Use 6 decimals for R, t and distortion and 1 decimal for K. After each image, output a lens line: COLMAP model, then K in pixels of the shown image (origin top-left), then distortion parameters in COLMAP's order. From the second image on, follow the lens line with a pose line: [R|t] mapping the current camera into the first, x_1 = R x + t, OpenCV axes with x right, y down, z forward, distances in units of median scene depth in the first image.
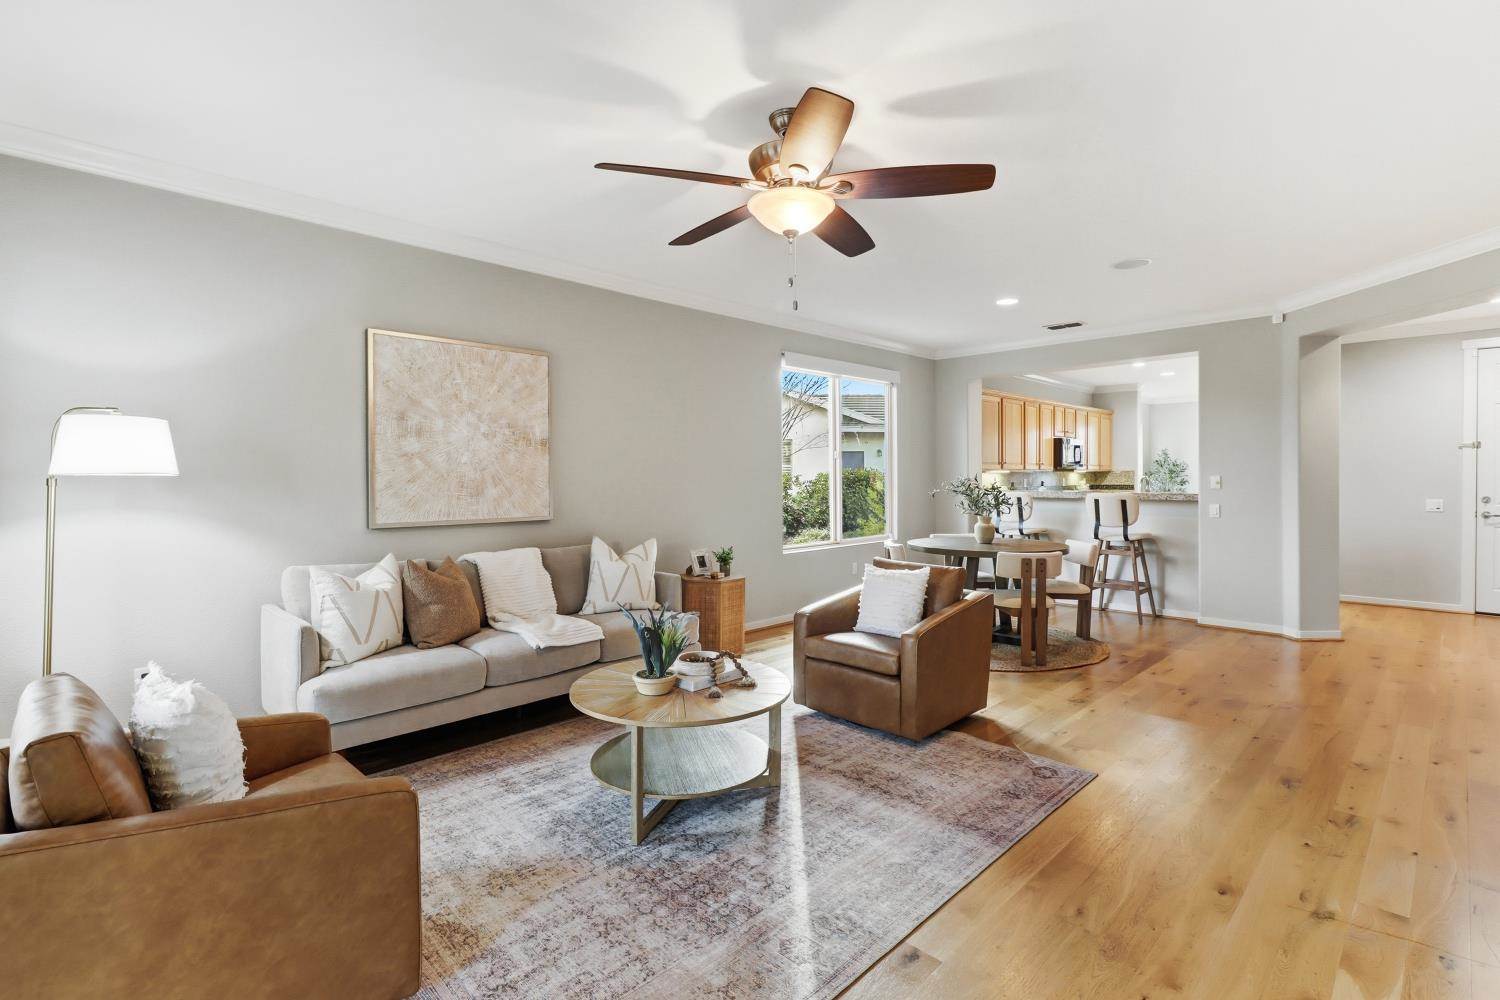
lens RADIAL K [[711.0, 0, 750.5], [0, 711.0, 477.7], [0, 0, 1]] dist [0.003955, 0.000295]
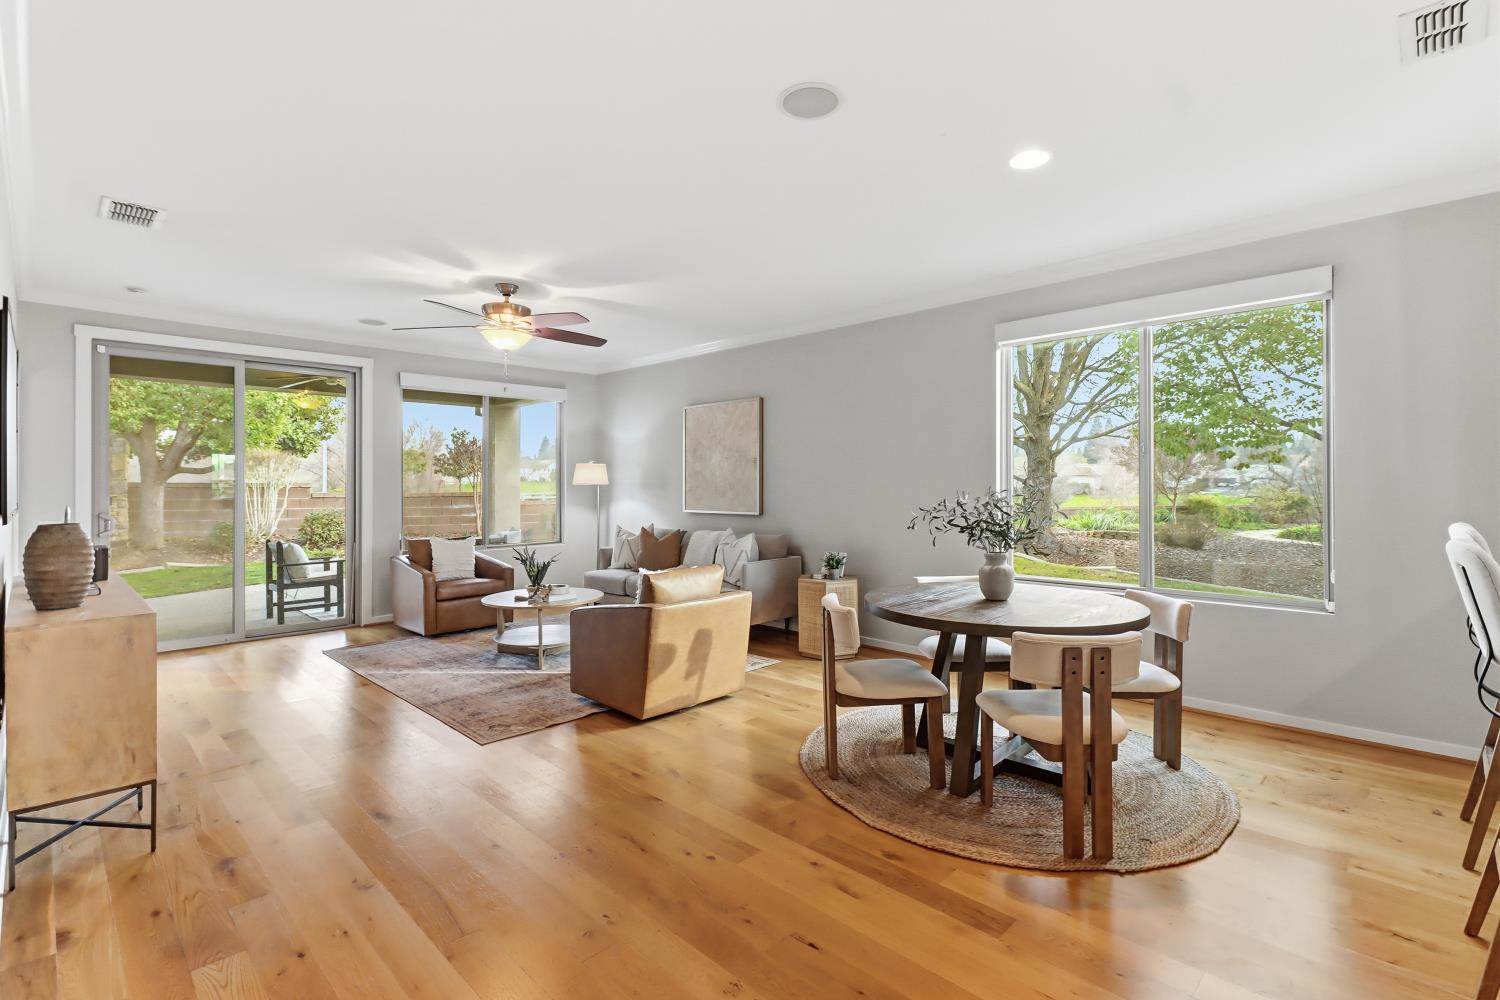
lens RADIAL K [[699.2, 0, 762.5], [0, 699.2, 480.9], [0, 0, 1]] dist [-0.001355, -0.000959]
pose [[0.013843, -0.002628, -0.999901, 1.190676], [0.008120, 0.999964, -0.002516, -0.004758], [0.999871, -0.008084, 0.013864, 1.052969]]
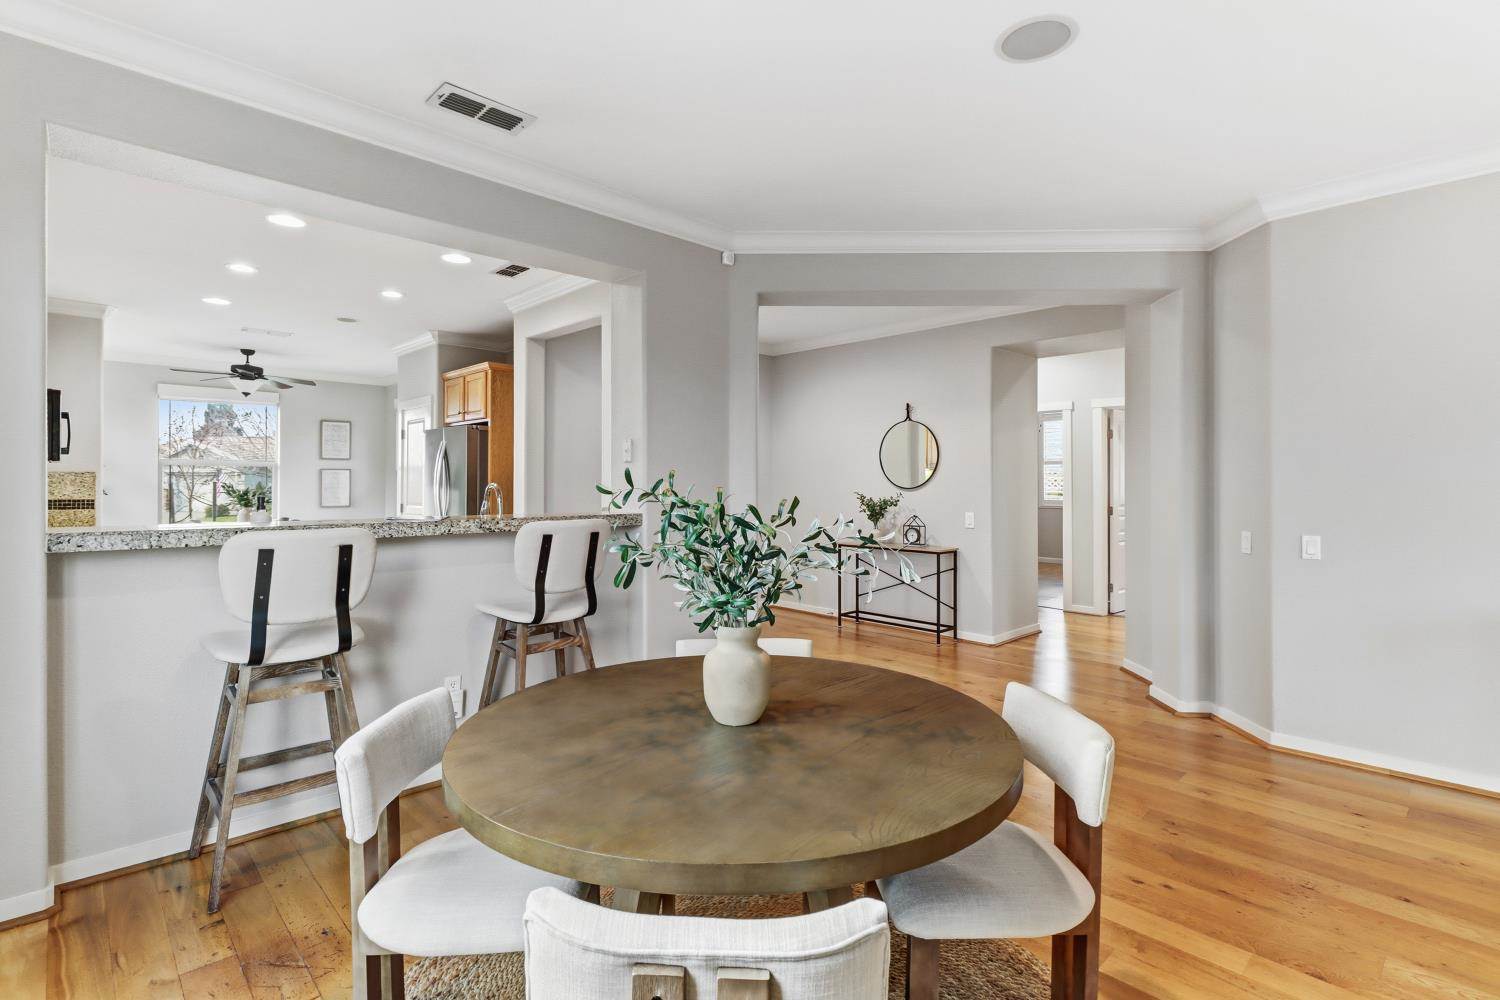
lens RADIAL K [[706.9, 0, 752.5], [0, 706.9, 485.3], [0, 0, 1]] dist [0.000601, -0.000222]
pose [[0.022396, 0.001749, 0.999748, 0.063863], [-0.007434, 0.999971, -0.001583, 0.000723], [-0.999722, -0.007397, 0.022408, 1.309560]]
